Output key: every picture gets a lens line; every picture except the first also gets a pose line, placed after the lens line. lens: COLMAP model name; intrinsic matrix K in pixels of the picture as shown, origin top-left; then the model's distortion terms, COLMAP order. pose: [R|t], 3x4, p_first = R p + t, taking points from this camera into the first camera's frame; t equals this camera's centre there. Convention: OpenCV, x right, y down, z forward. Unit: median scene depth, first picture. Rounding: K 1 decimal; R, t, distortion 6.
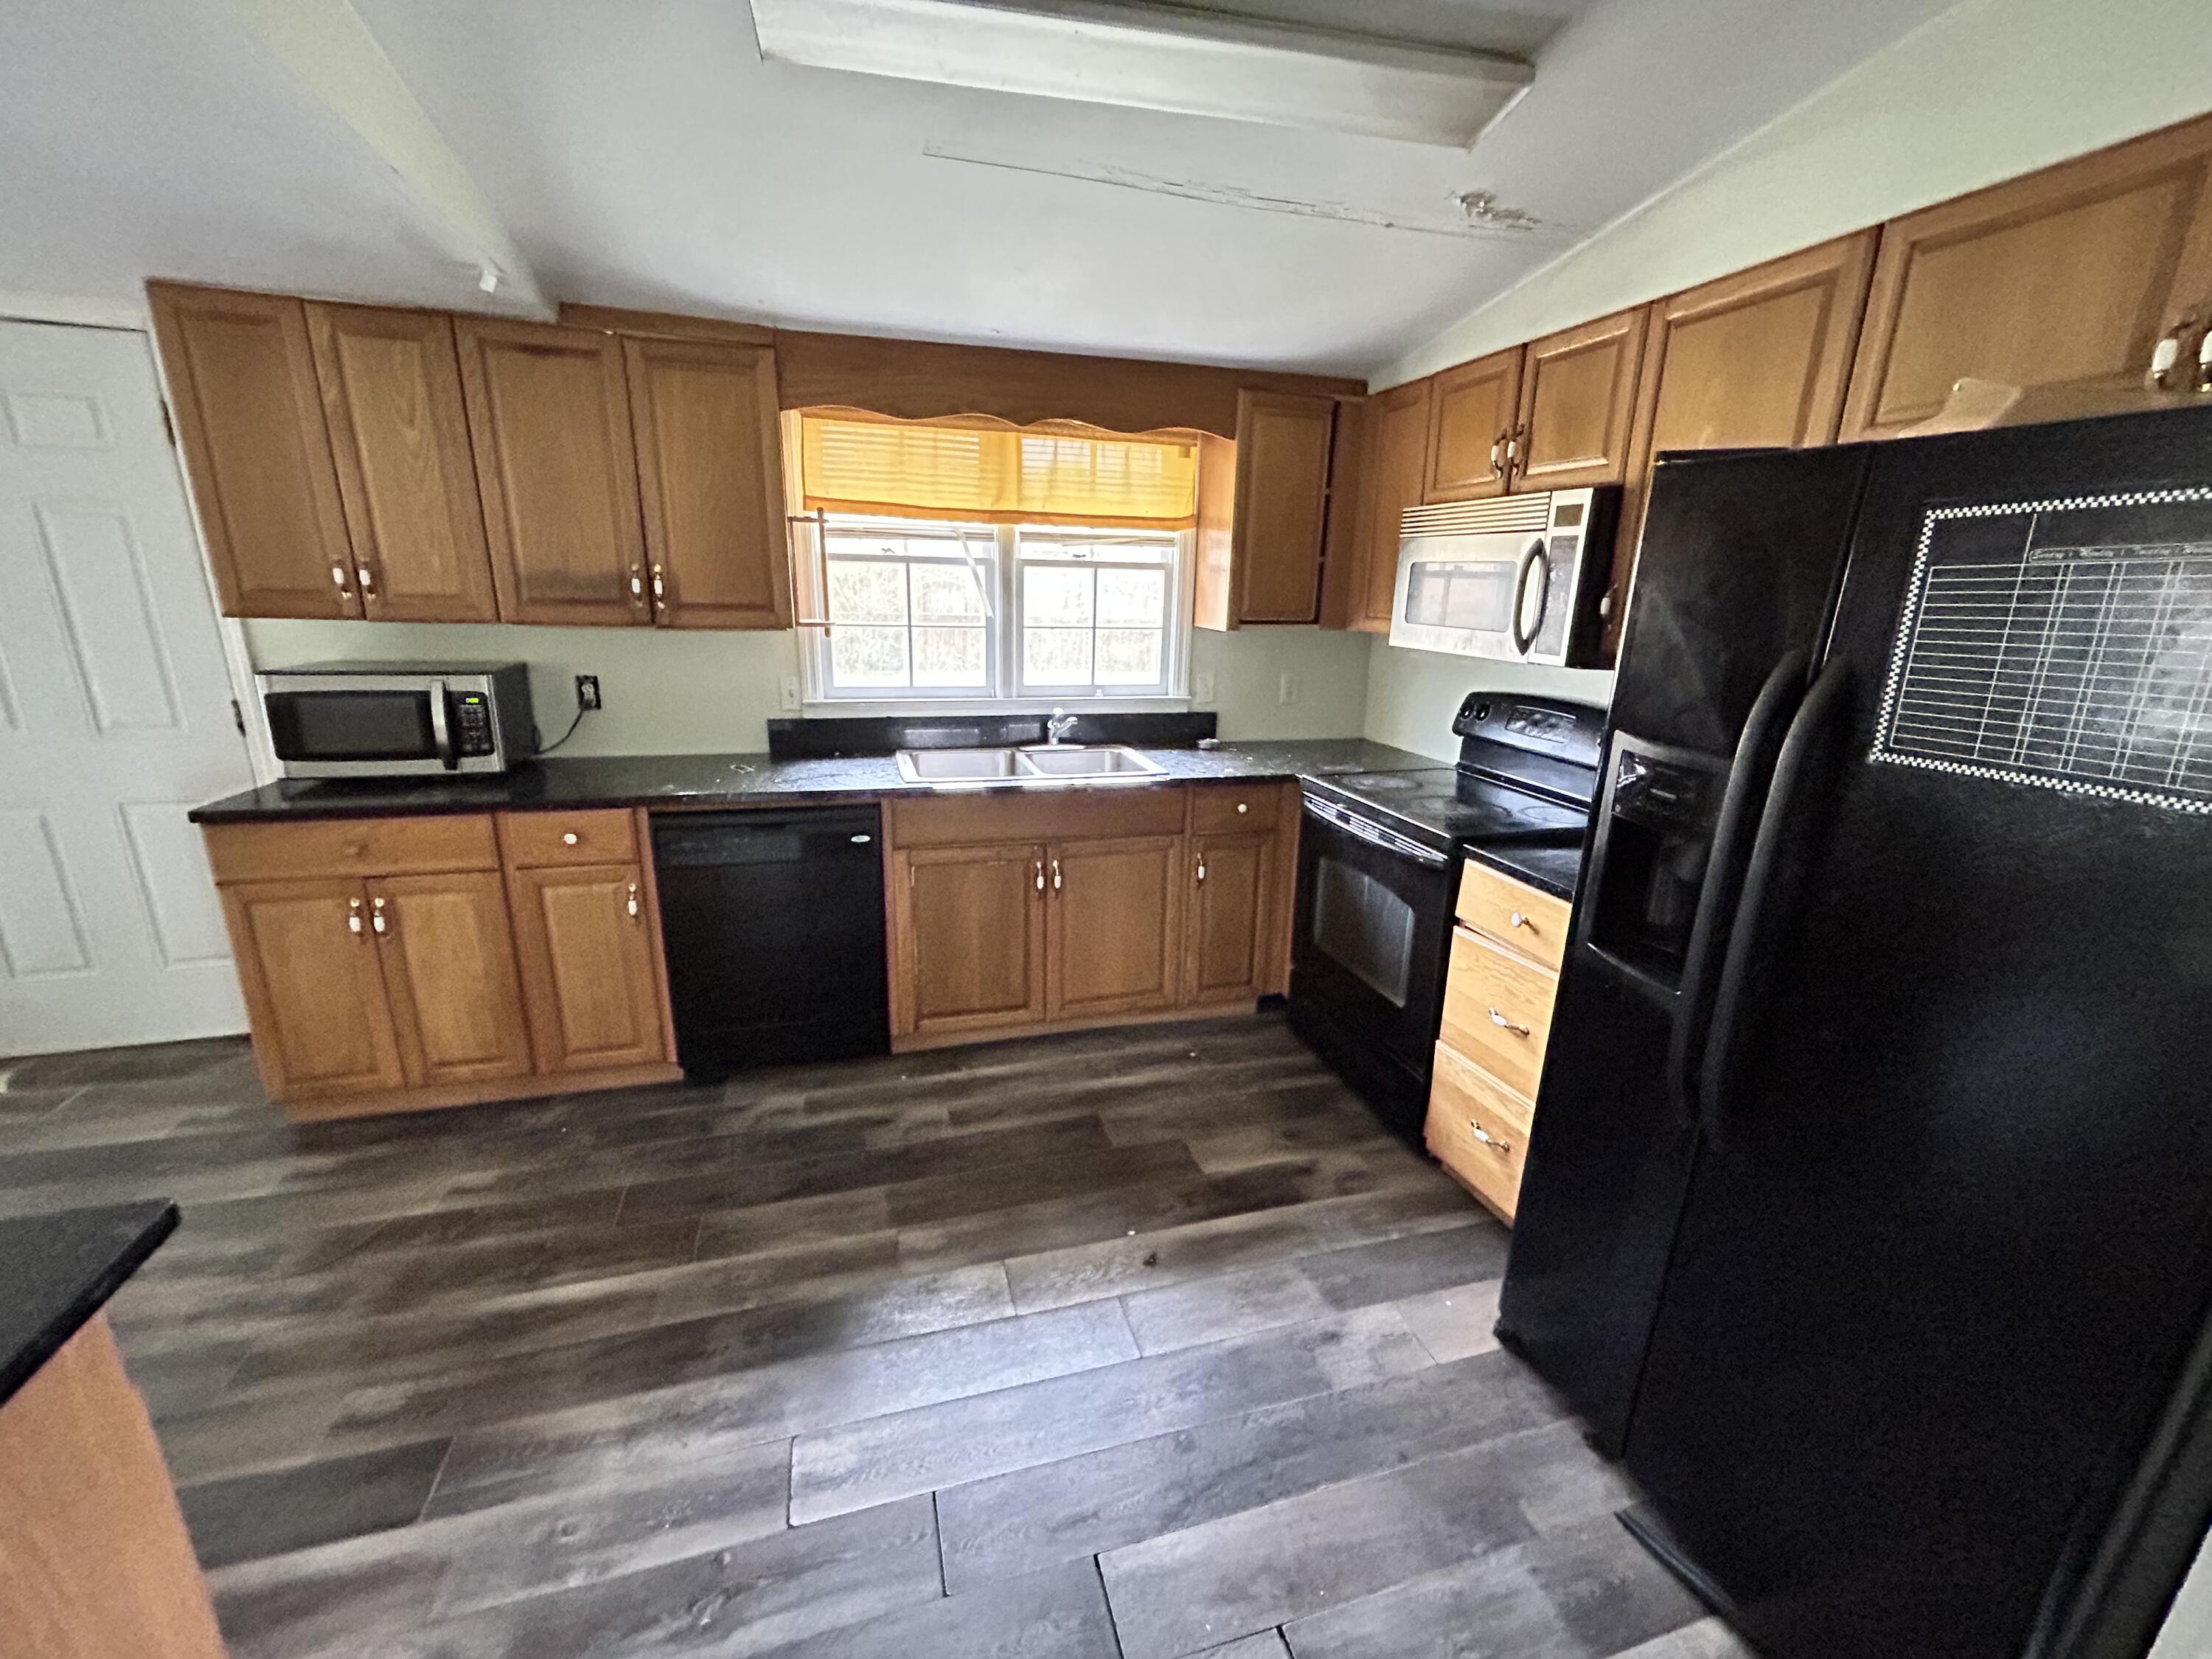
lens RADIAL K [[897.5, 0, 1110.0], [0, 897.5, 826.0], [0, 0, 1]] dist [0.000149, -0.000002]
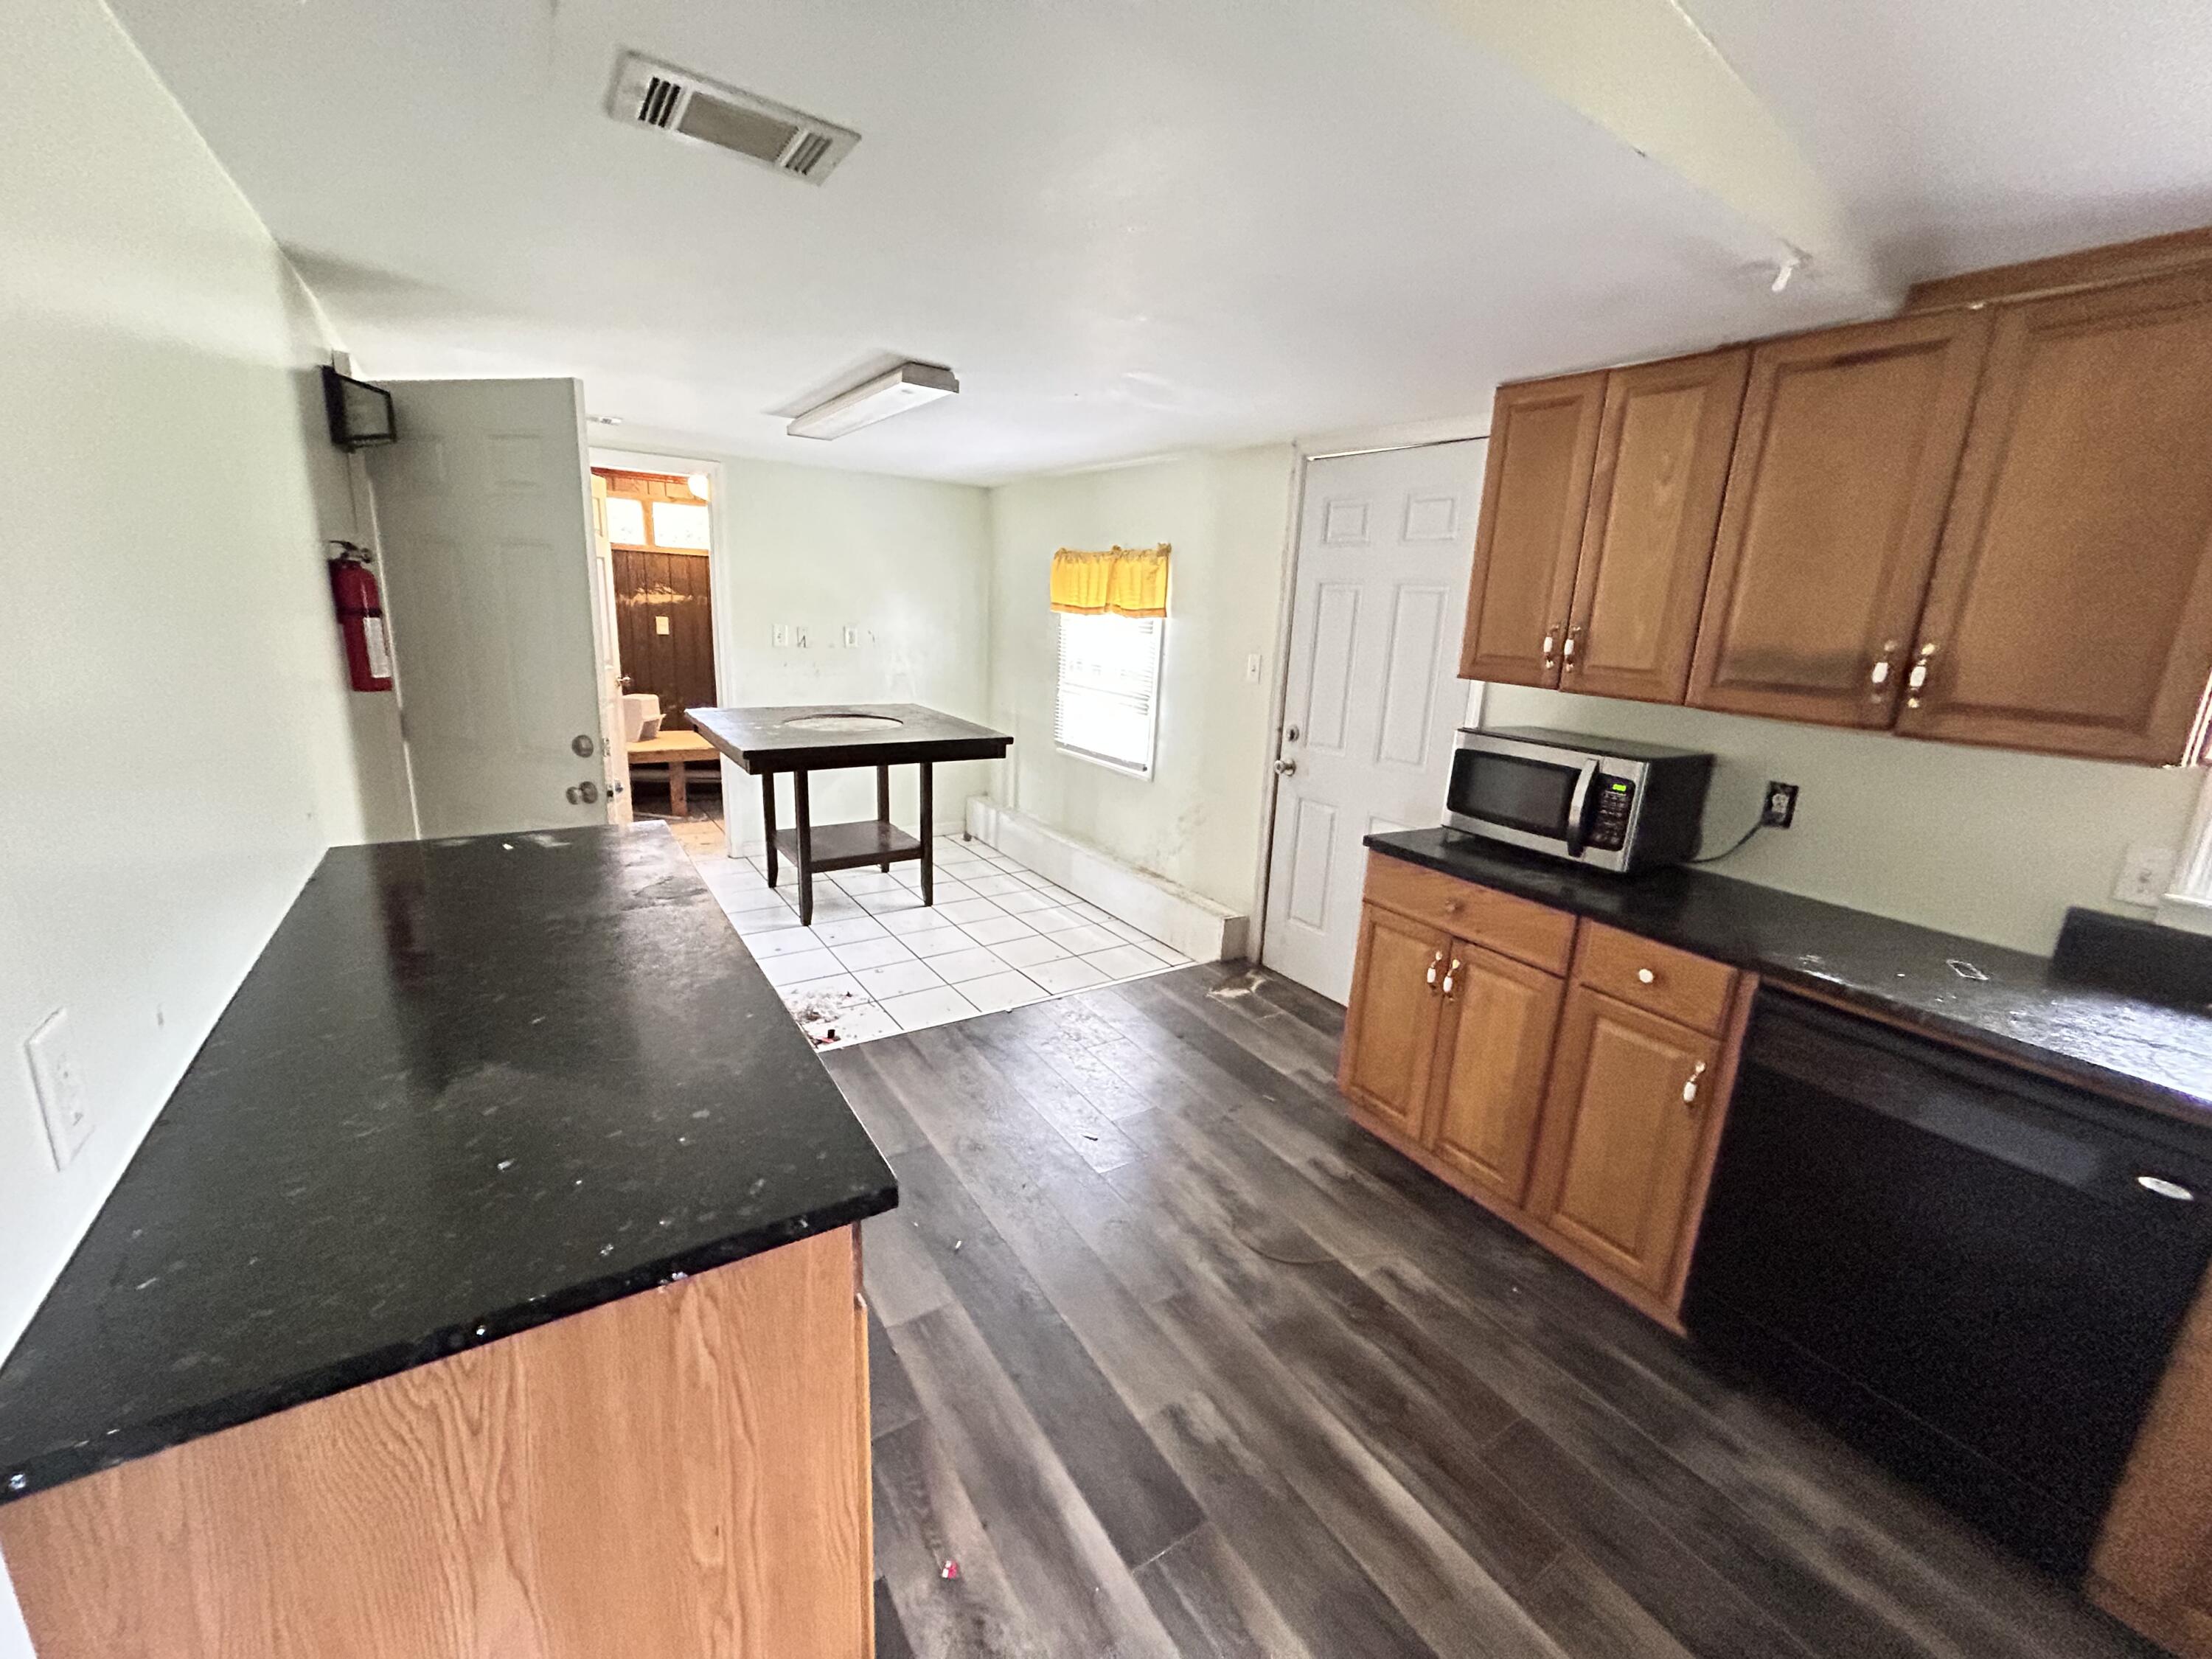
lens RADIAL K [[897.5, 0, 1110.3], [0, 897.5, 827.3], [0, 0, 1]] dist [0.000149, -0.000002]
pose [[0.281243, 0.217894, -0.934572, -0.022826], [-0.300042, 0.945021, 0.130038, -0.069807], [0.911525, 0.243839, 0.331158, 0.271727]]
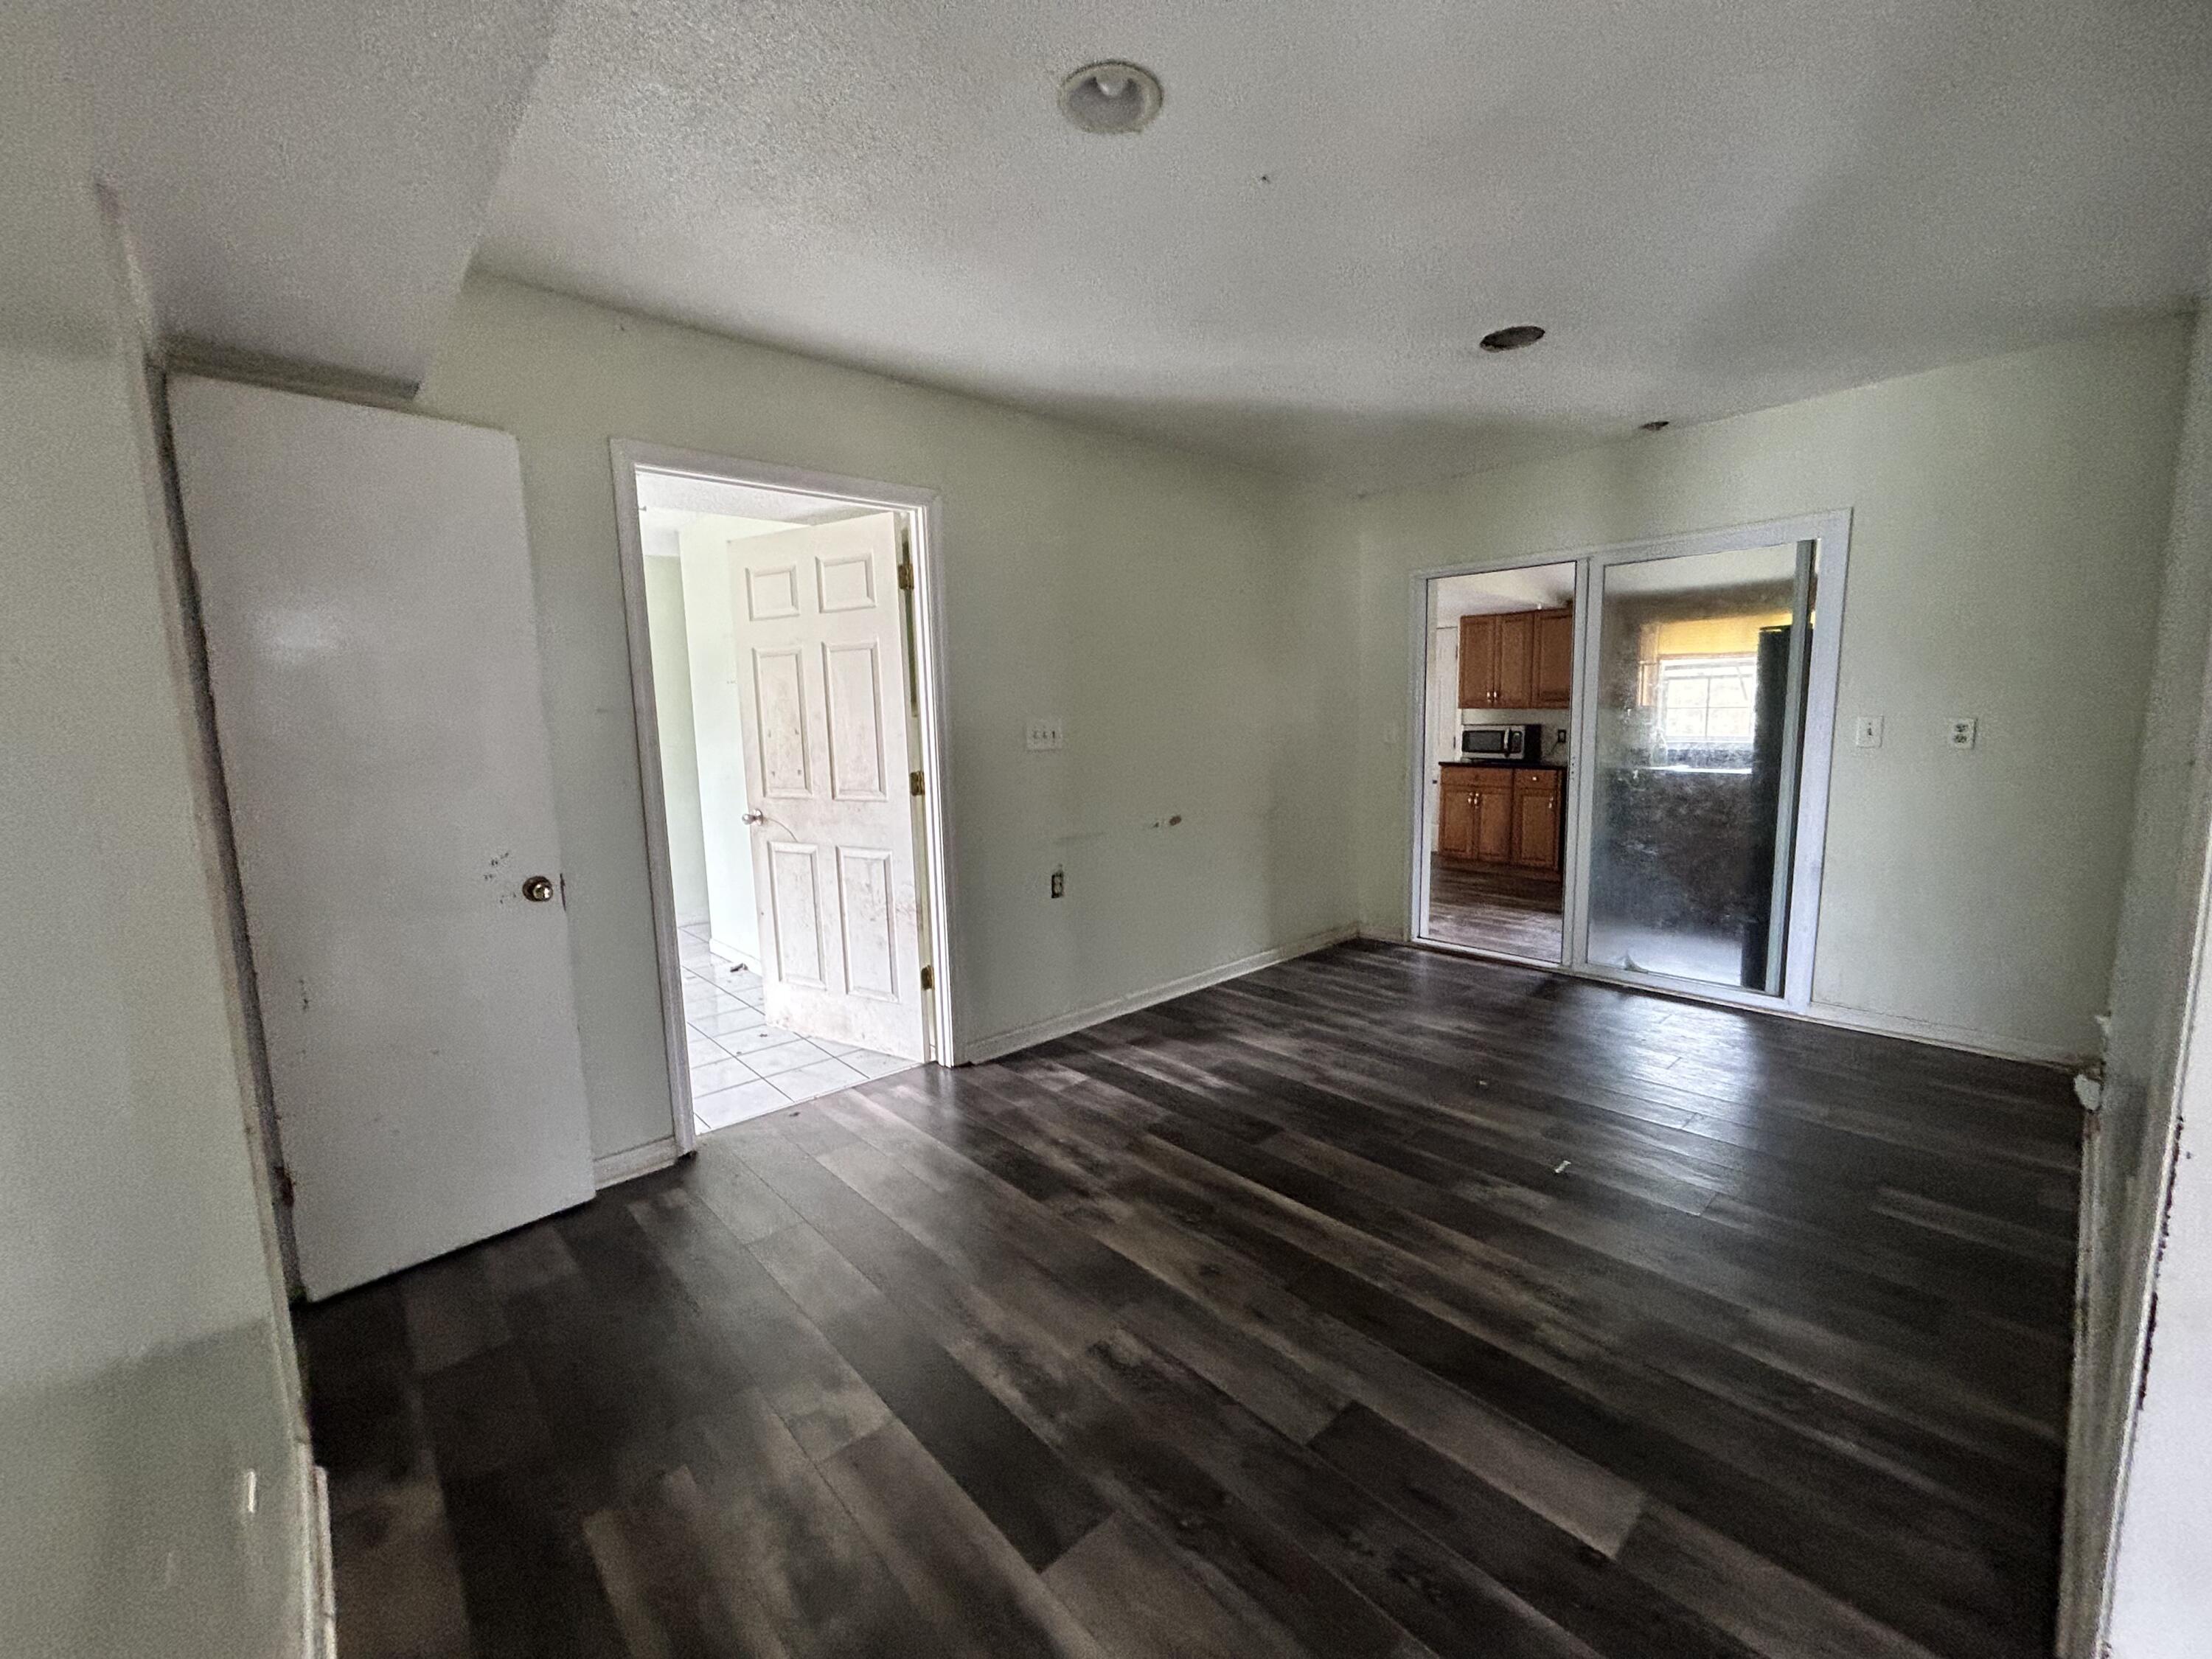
lens RADIAL K [[897.5, 0, 1114.0], [0, 897.5, 821.1], [0, 0, 1]] dist [0.000149, -0.000002]
pose [[0.424121, 0.083802, -0.901720, 1.447907], [-0.205248, 0.978694, -0.005583, 0.439175], [0.882040, 0.187444, 0.432284, -1.426724]]
